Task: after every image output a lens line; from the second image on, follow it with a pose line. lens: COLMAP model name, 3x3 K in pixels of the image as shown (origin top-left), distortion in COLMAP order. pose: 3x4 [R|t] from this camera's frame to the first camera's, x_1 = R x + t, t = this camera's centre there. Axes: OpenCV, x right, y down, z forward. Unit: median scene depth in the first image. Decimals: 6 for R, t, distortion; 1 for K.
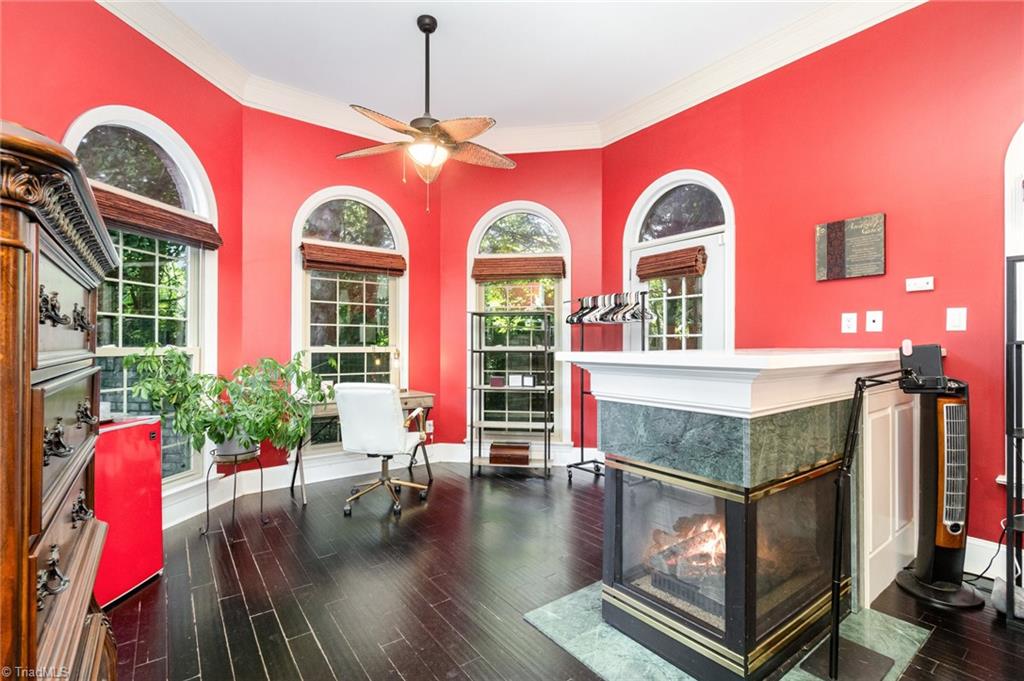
lens RADIAL K [[459.5, 0, 509.8], [0, 459.5, 340.0], [0, 0, 1]] dist [0.002539, -0.002087]
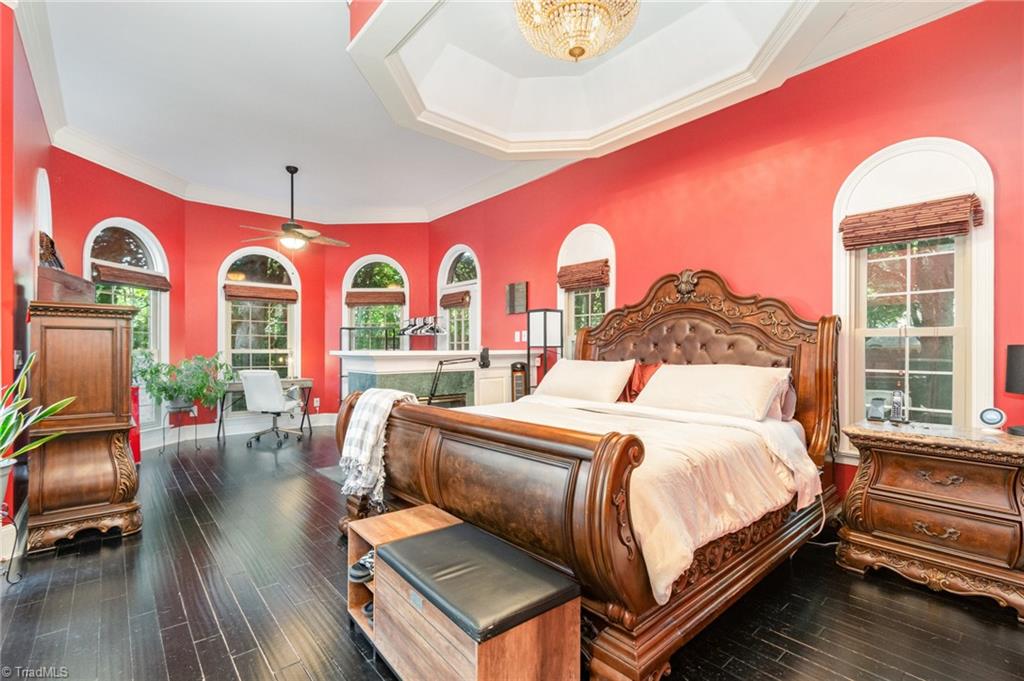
lens RADIAL K [[459.5, 0, 512.8], [0, 459.5, 348.8], [0, 0, 1]] dist [0.002539, -0.002087]
pose [[0.996770, -0.000027, 0.080314, 0.408873], [-0.000748, 0.999953, 0.009625, -0.003402], [-0.080311, -0.009654, 0.996723, -0.659536]]
